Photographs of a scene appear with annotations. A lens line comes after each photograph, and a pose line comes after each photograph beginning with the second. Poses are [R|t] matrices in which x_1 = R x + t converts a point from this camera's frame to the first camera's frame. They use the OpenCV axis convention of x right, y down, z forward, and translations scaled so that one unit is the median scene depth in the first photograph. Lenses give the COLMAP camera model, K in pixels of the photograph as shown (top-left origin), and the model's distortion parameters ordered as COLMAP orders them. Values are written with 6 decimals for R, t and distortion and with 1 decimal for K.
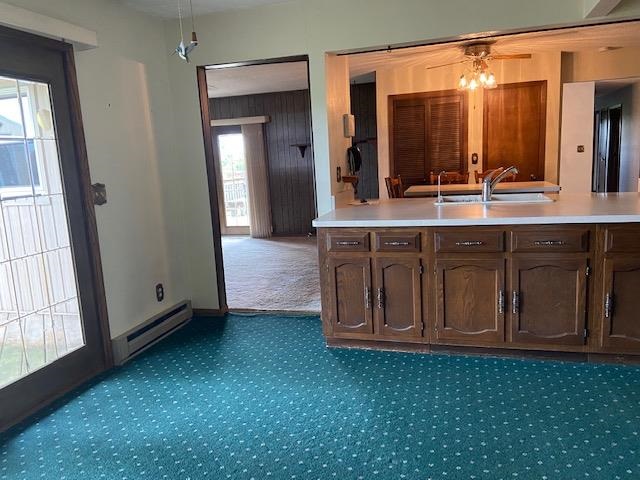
lens RADIAL K [[493.7, 0, 314.8], [0, 493.7, 239.3], [0, 0, 1]] dist [0.105549, -0.130841]
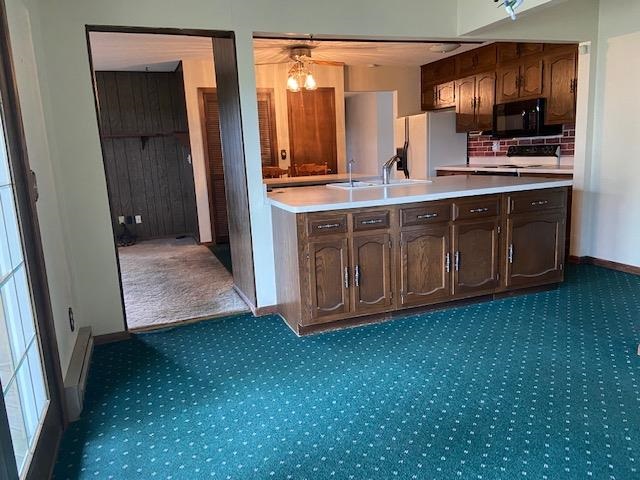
lens RADIAL K [[493.7, 0, 314.8], [0, 493.7, 239.3], [0, 0, 1]] dist [0.105549, -0.130841]
pose [[0.801600, -0.096486, 0.590024, -0.459277], [0.103465, 0.994389, 0.022045, 0.007239], [-0.588840, 0.043376, 0.807085, 0.171217]]
